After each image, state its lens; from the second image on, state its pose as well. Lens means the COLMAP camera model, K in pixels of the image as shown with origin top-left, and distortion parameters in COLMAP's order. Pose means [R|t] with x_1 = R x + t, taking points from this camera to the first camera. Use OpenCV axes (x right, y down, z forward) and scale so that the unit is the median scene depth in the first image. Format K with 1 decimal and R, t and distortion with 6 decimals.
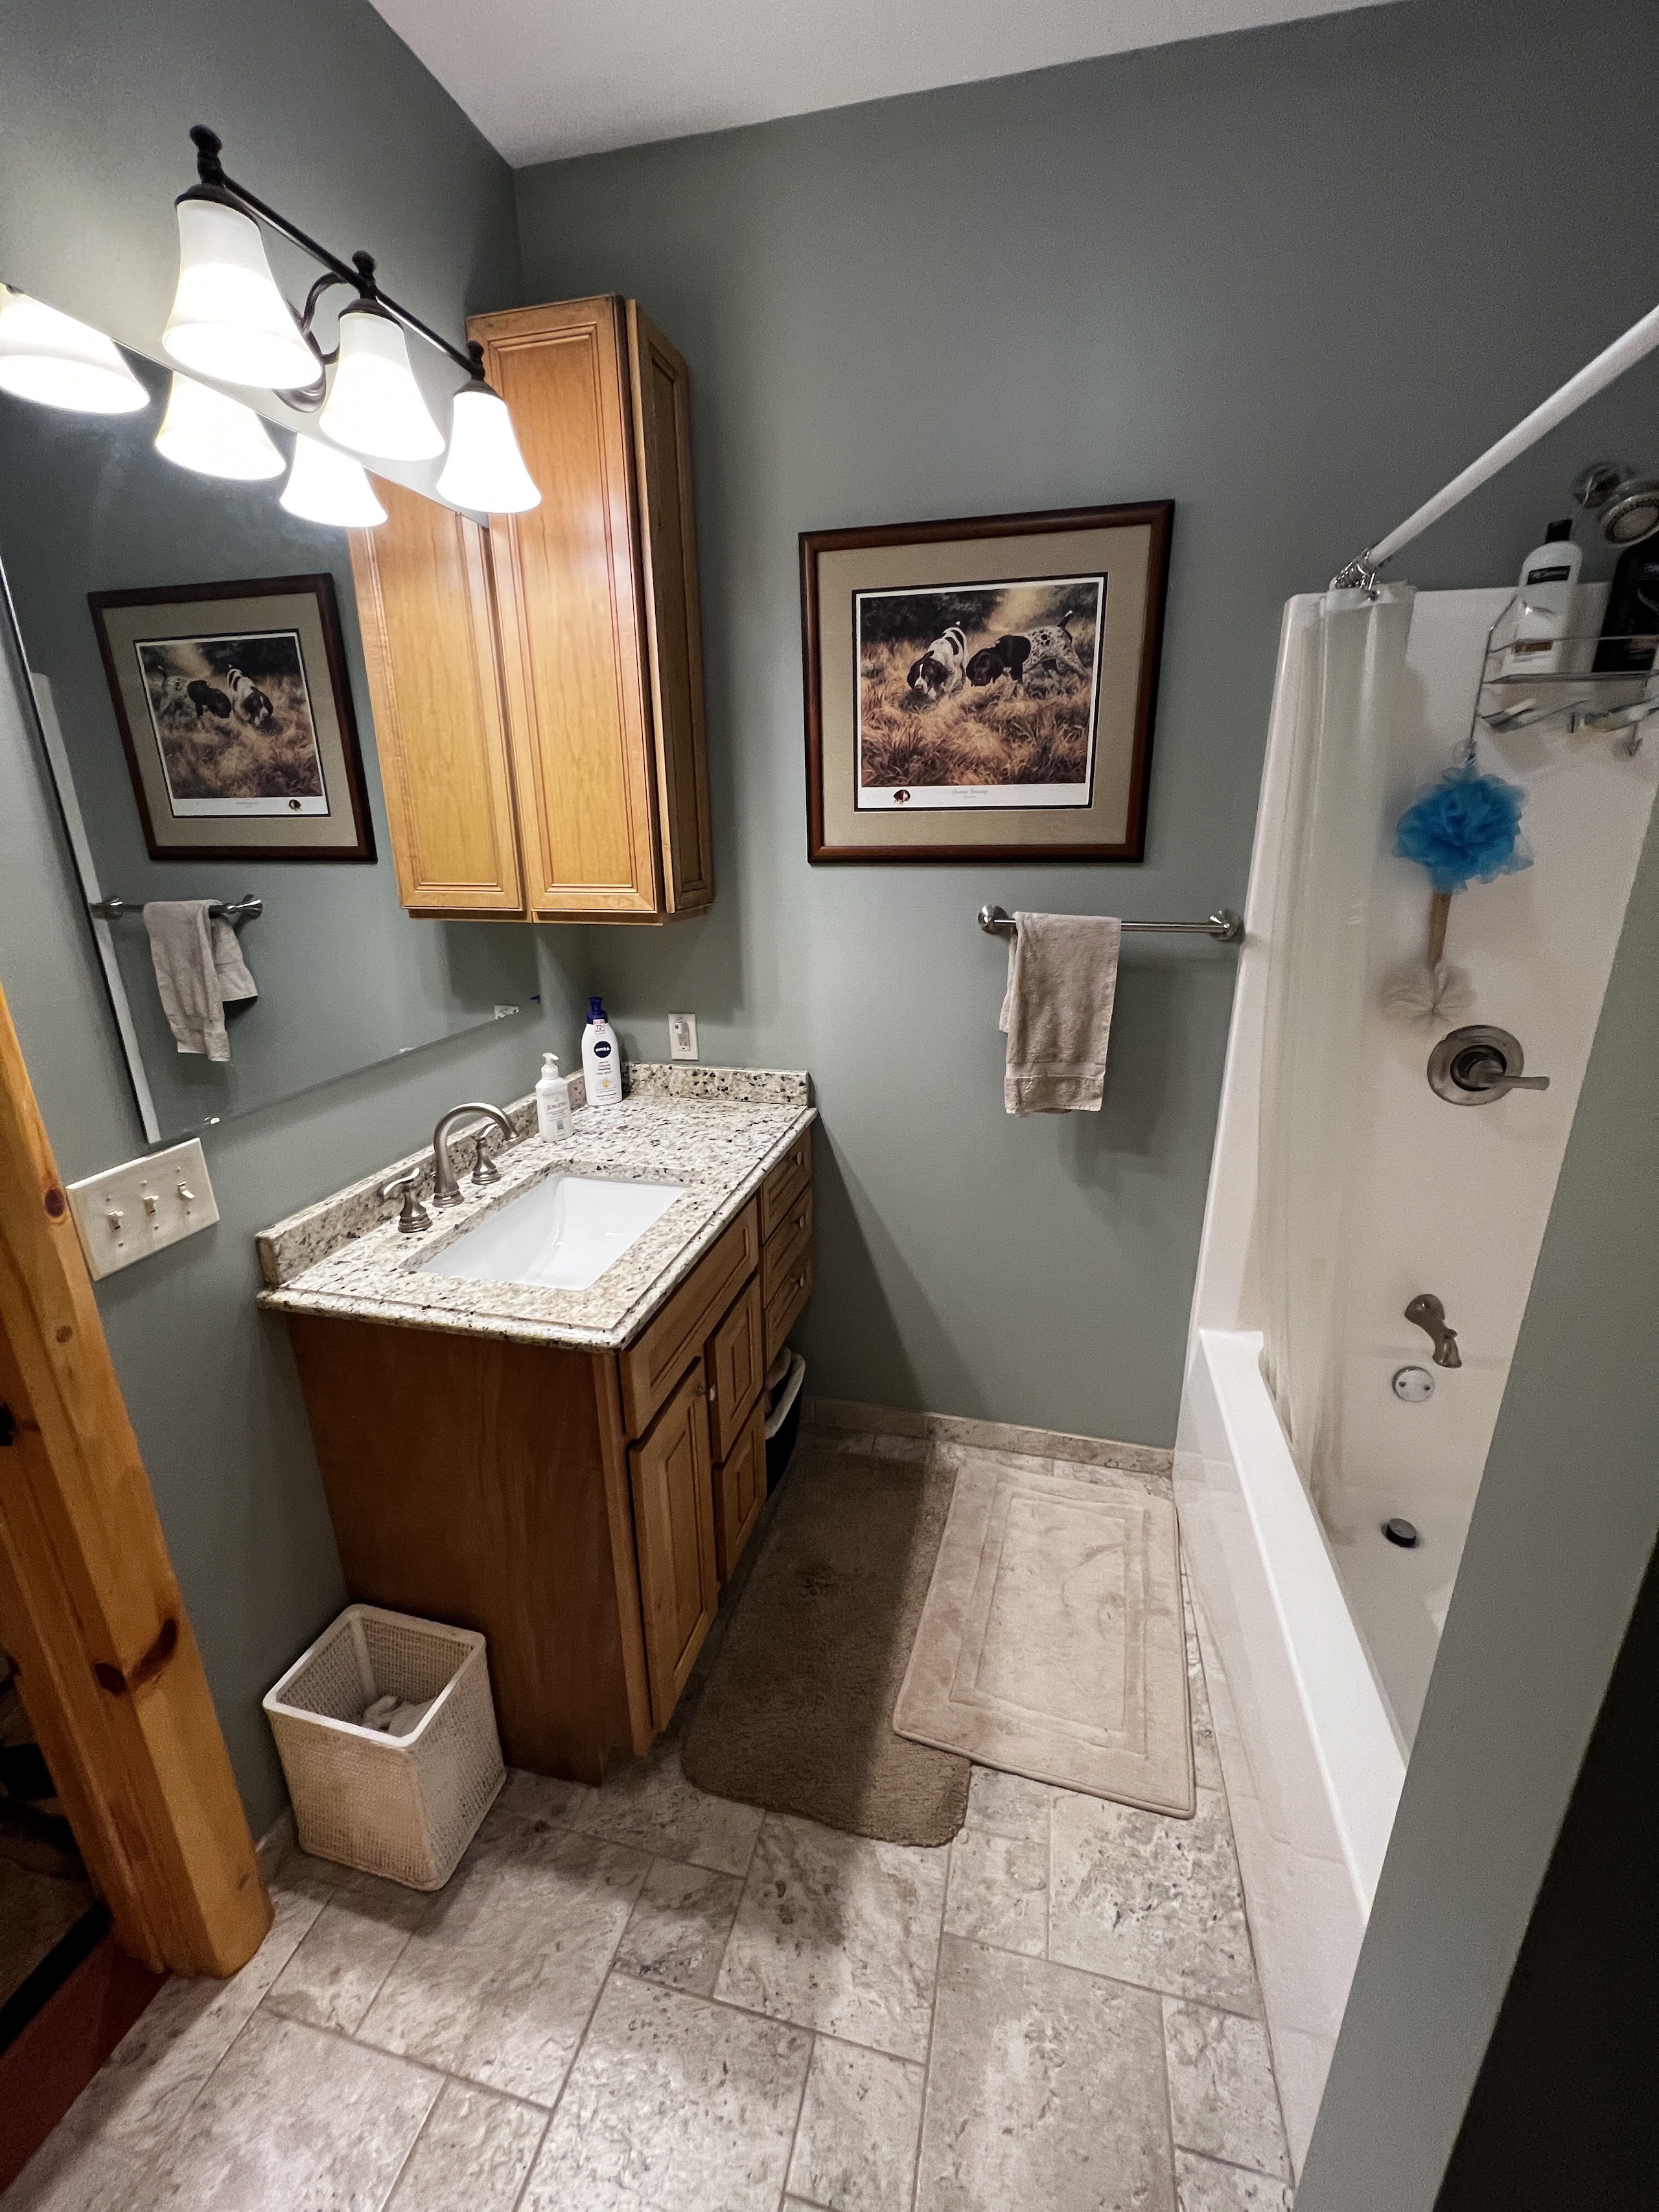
lens RADIAL K [[889.1, 0, 830.3], [0, 889.1, 1101.6], [0, 0, 1]] dist [-0.004406, 0.001943]
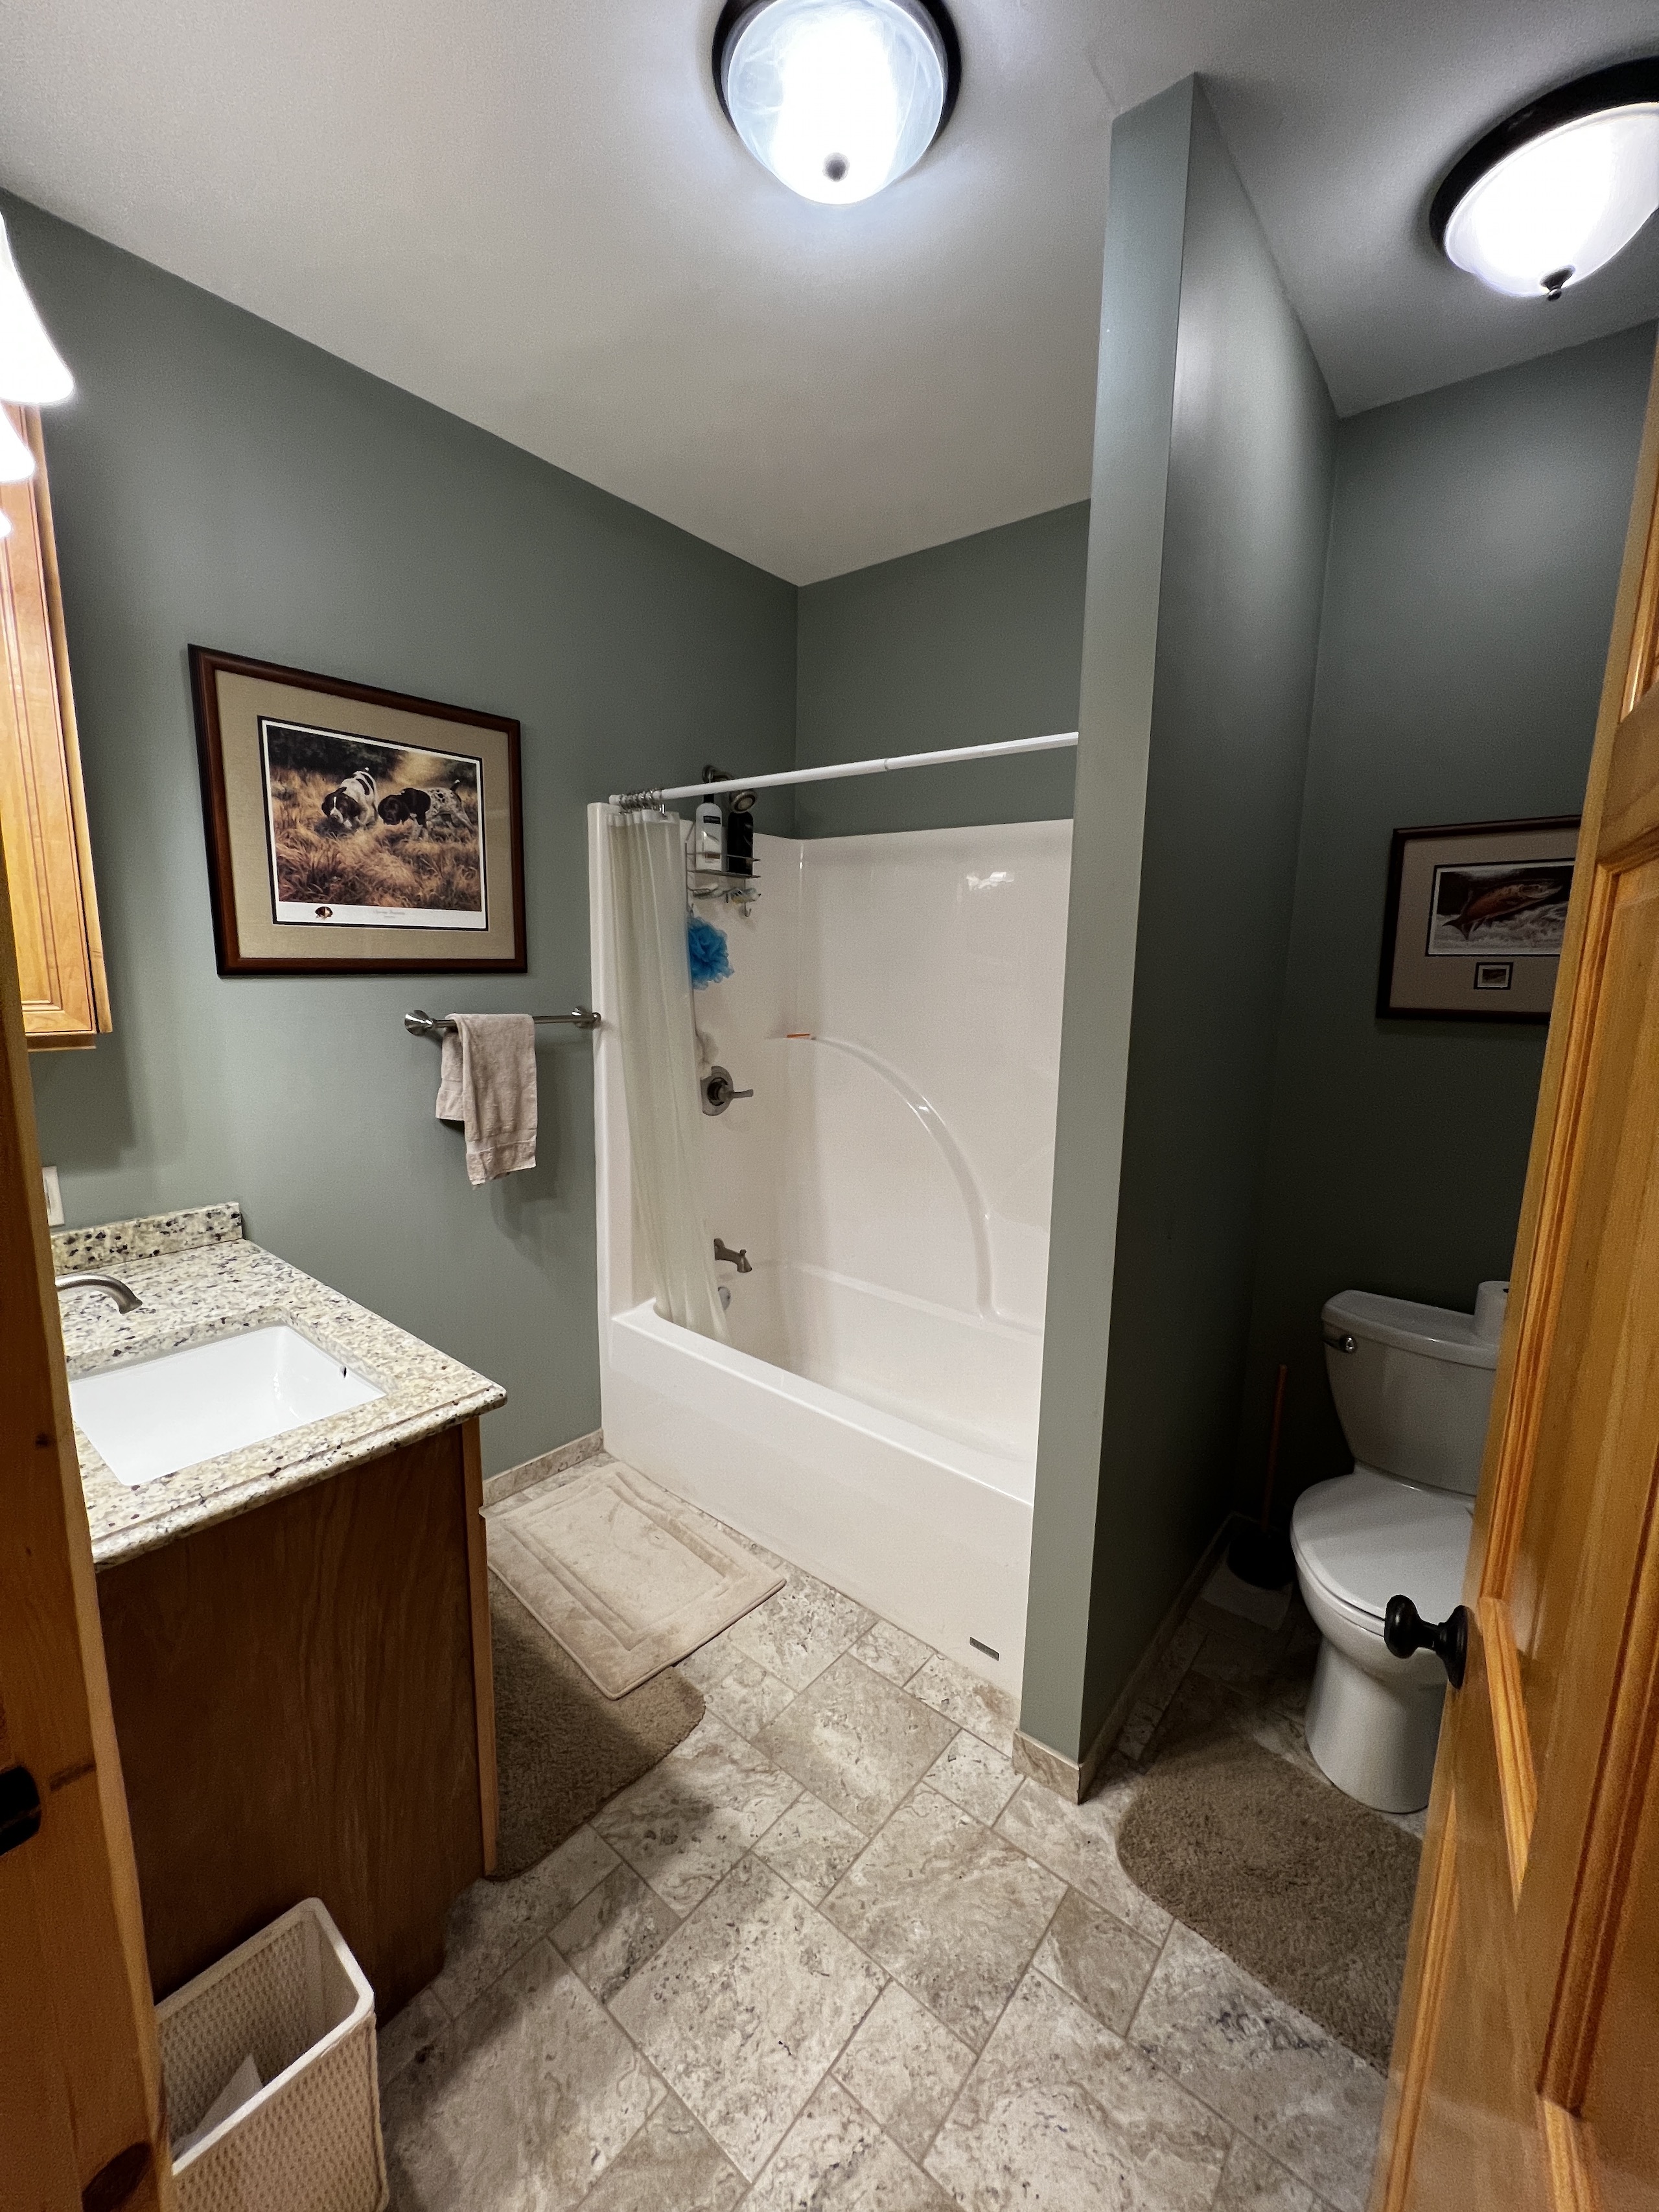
lens RADIAL K [[885.3, 0, 838.0], [0, 885.3, 1102.4], [0, 0, 1]] dist [-0.002003, 0.000924]
pose [[0.433302, -0.130220, 0.891791, -0.657809], [0.249950, 0.968054, 0.019910, 0.004896], [-0.865895, 0.214277, 0.452009, 0.052768]]
